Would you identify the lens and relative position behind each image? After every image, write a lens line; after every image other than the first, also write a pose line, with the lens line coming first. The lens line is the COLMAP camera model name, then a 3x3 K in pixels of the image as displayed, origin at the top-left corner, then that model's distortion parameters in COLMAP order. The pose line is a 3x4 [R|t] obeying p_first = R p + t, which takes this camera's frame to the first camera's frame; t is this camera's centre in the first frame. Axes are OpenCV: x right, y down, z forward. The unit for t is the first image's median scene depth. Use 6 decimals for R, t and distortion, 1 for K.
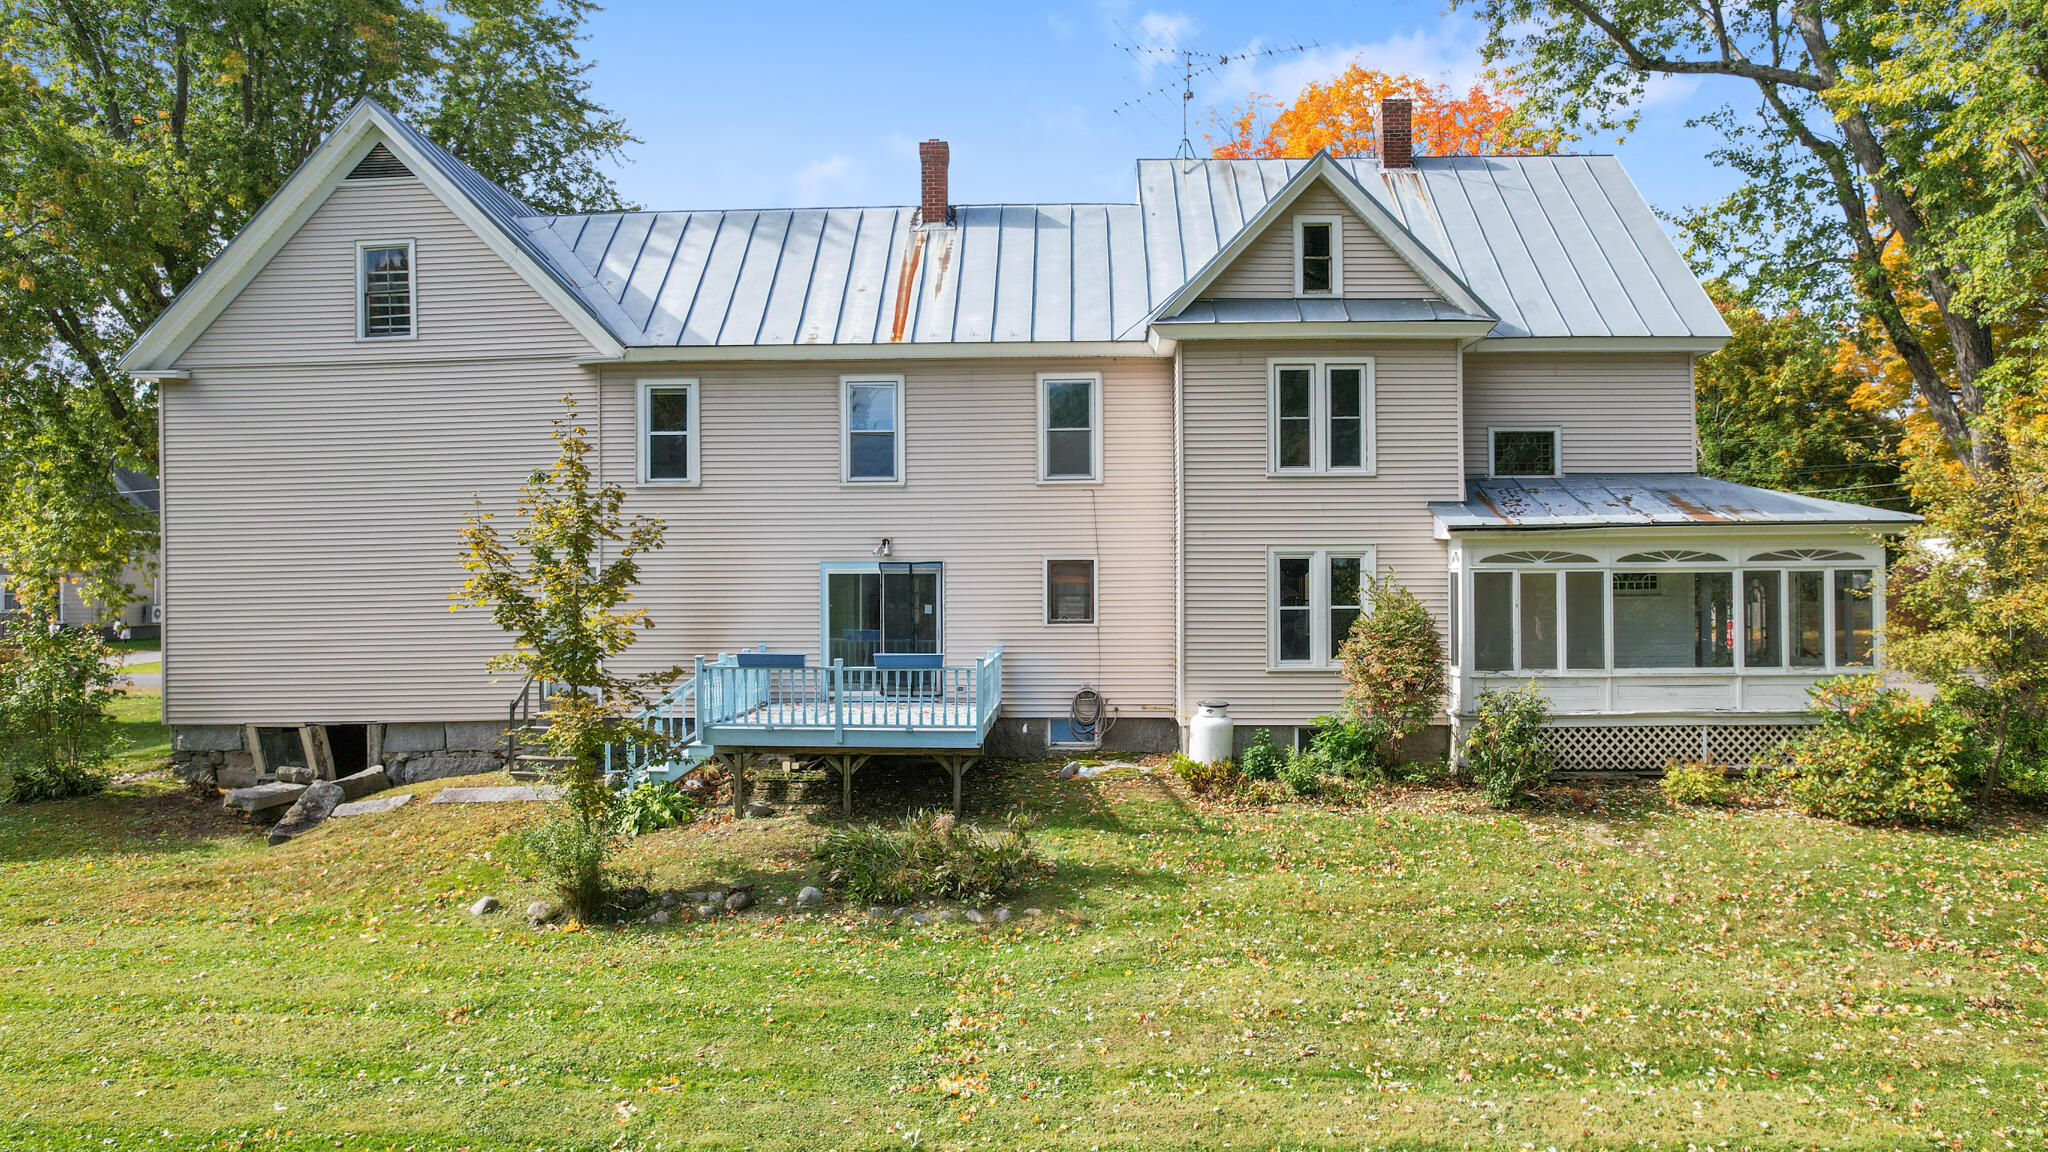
lens RADIAL K [[1299.0, 0, 1024.0], [0, 1299.0, 576.0], [0, 0, 1]] dist [-0.050794, 0.032636]
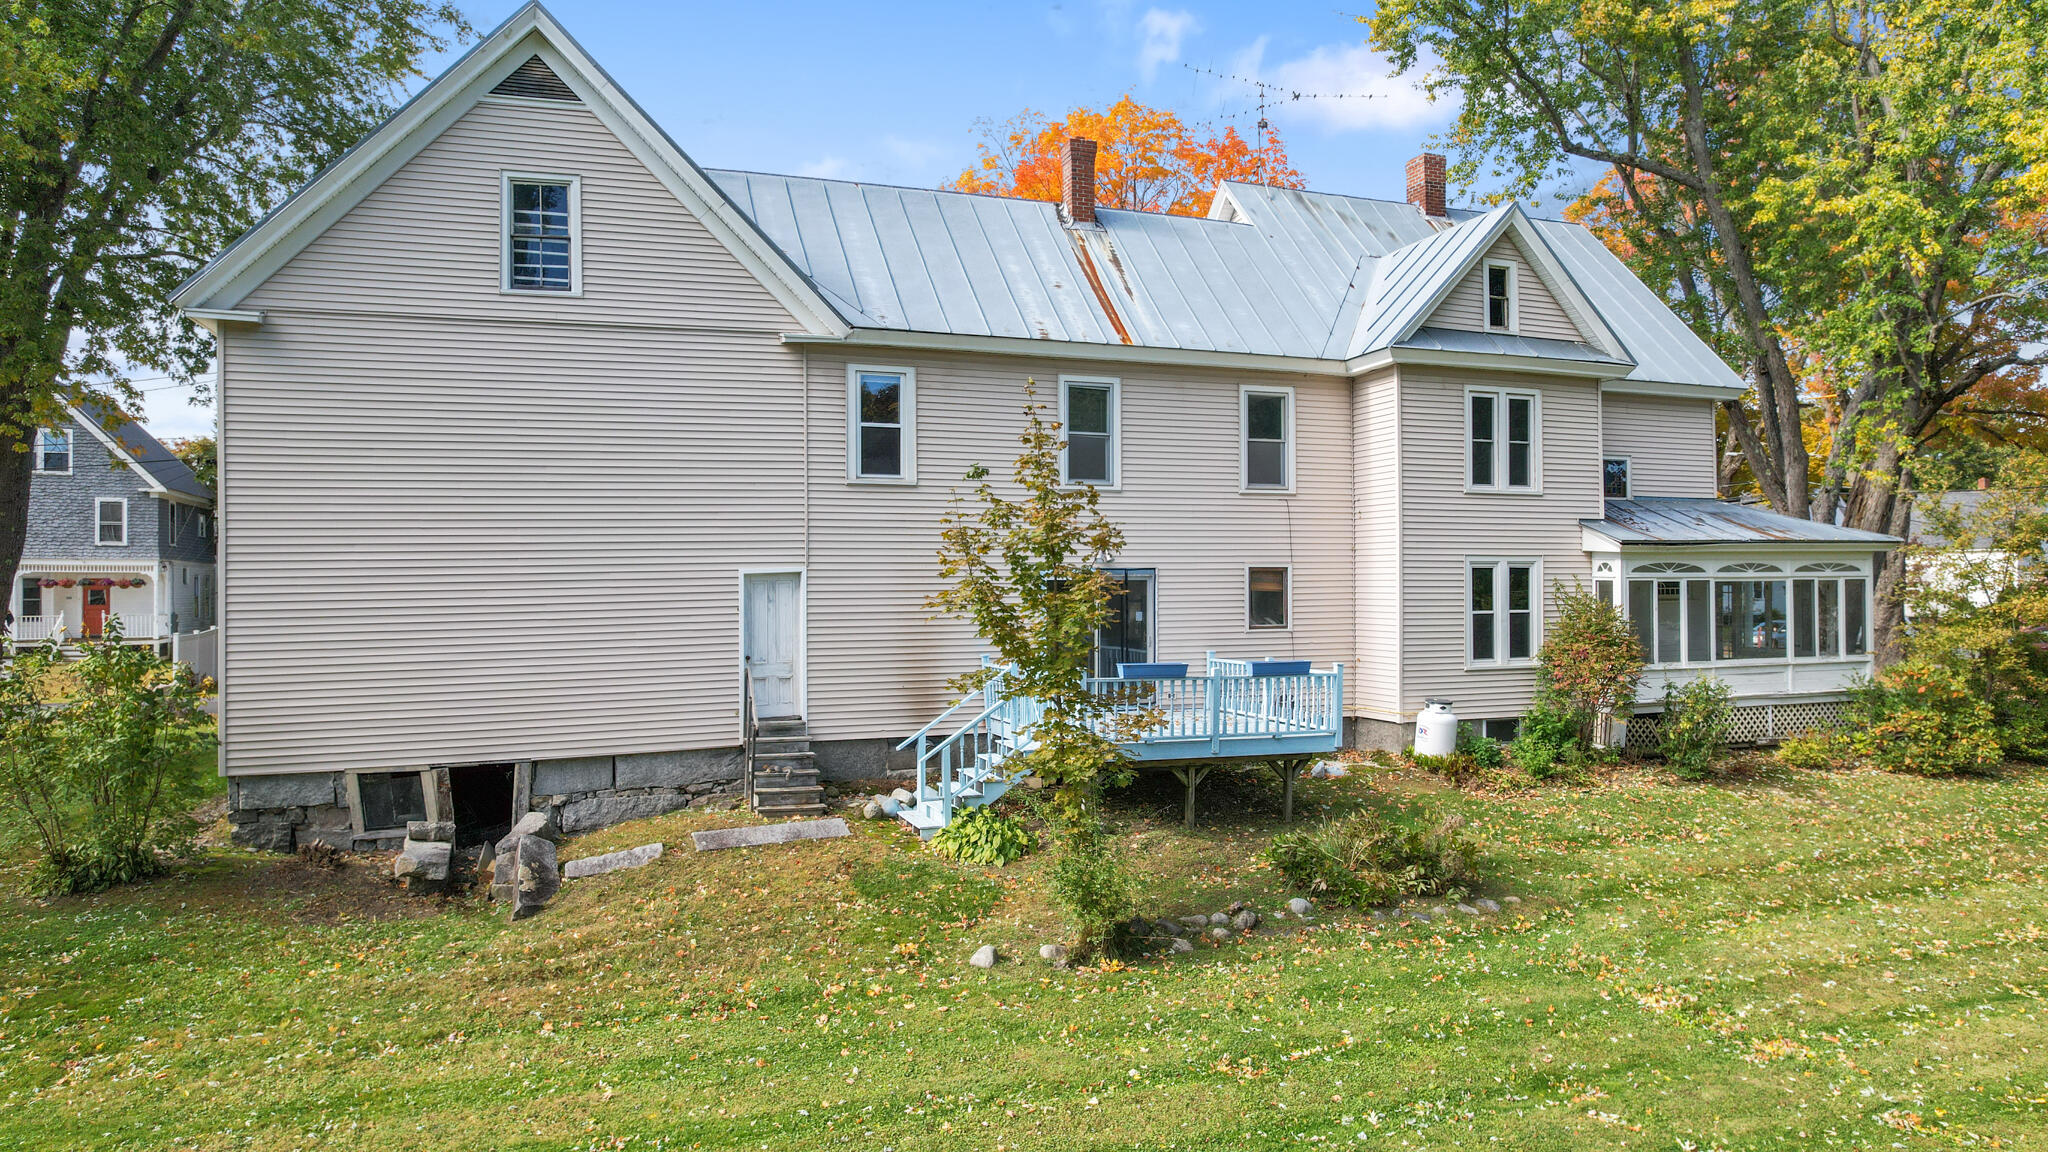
lens RADIAL K [[1304.9, 0, 1024.0], [0, 1304.9, 576.0], [0, 0, 1]] dist [-0.040218, 0.000435]
pose [[0.924464, 0.003456, 0.381254, -0.575155], [-0.002729, 0.999993, -0.002448, -0.002448], [-0.381259, 0.001223, 0.924467, 0.124681]]
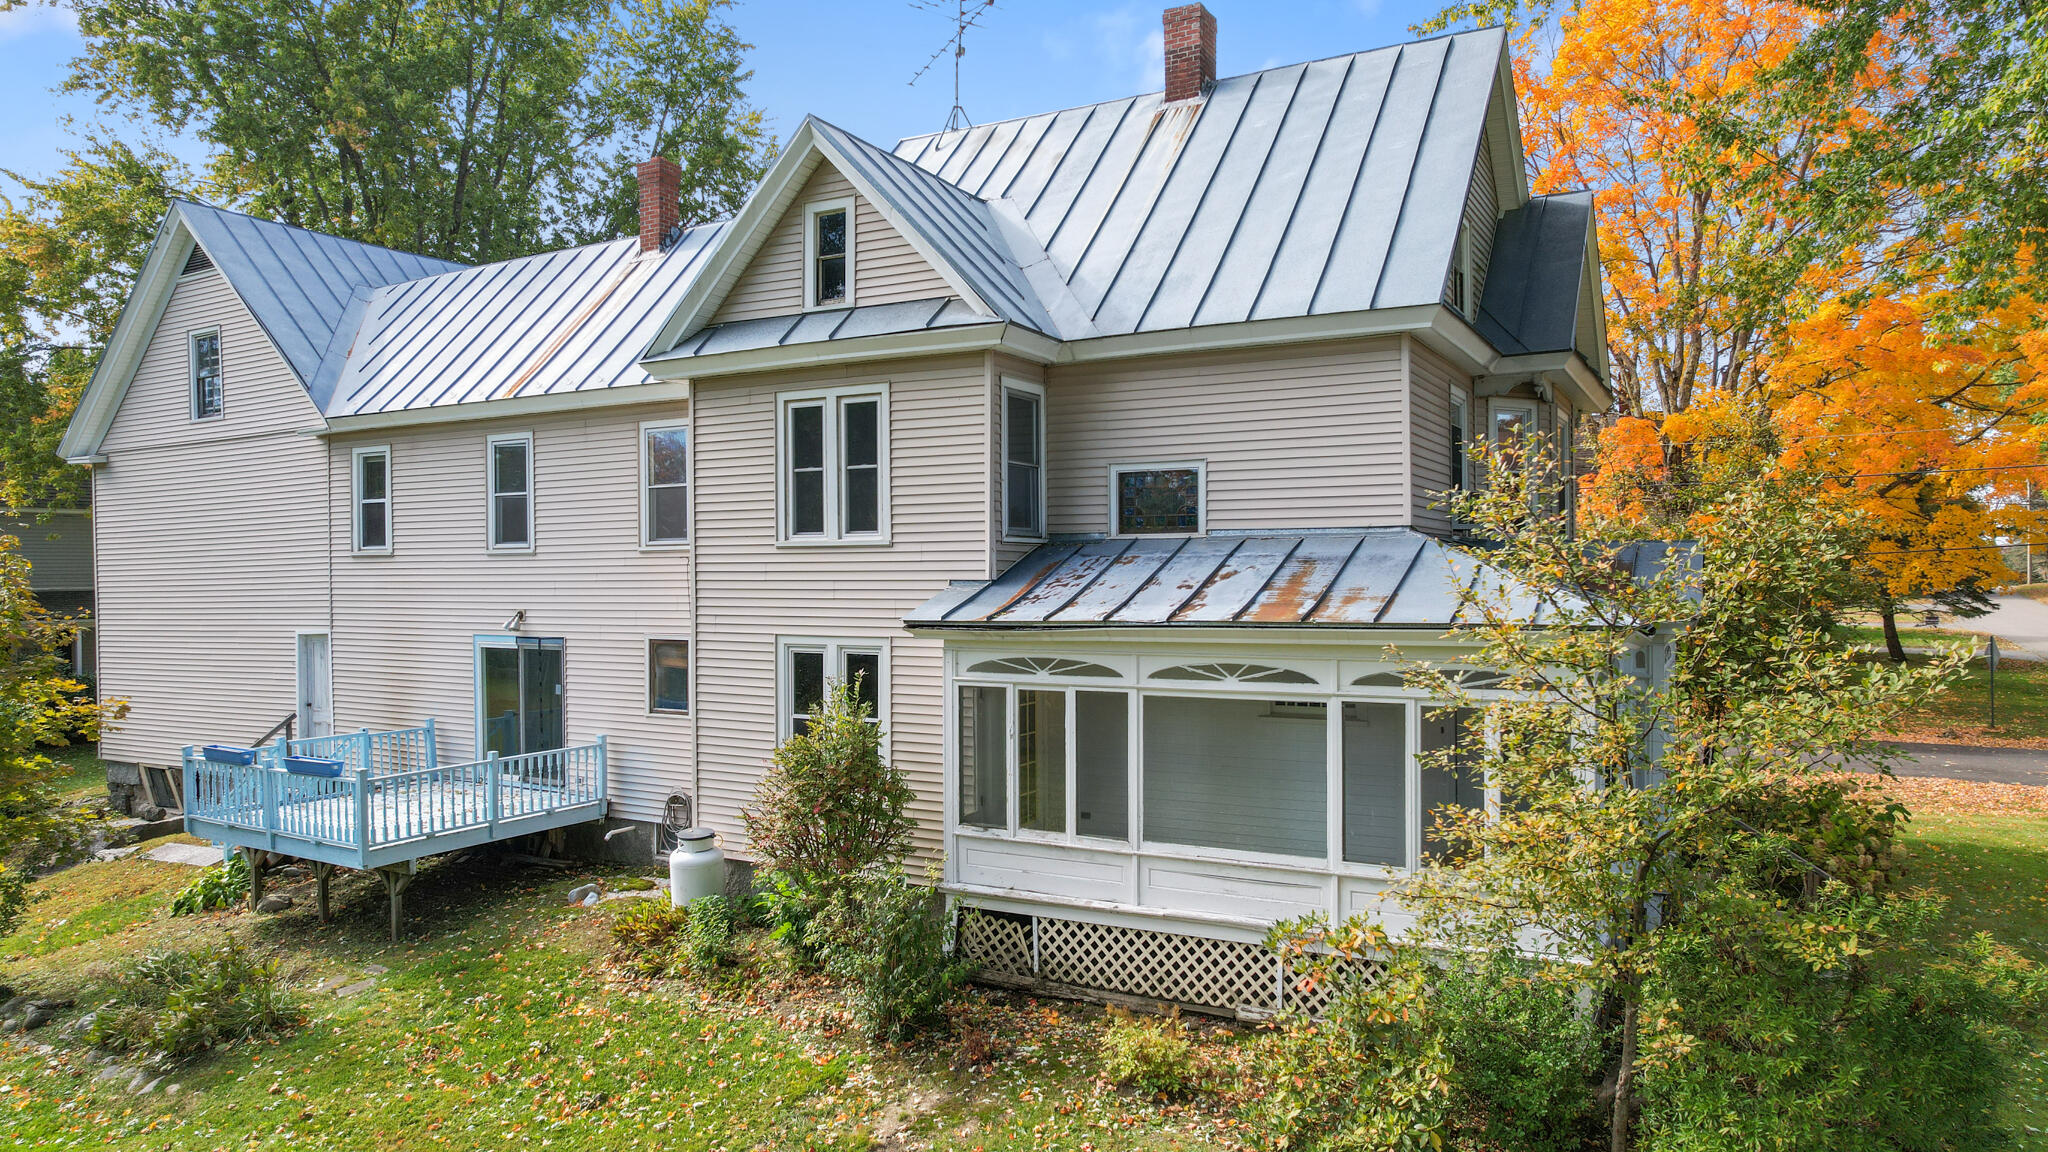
lens RADIAL K [[1299.0, 0, 1024.0], [0, 1299.0, 576.0], [0, 0, 1]] dist [-0.050794, 0.032636]
pose [[0.892382, 0.002009, -0.451276, 0.669283], [0.003146, 0.999938, 0.010673, -0.066688], [0.451269, -0.010944, 0.892321, 0.372317]]
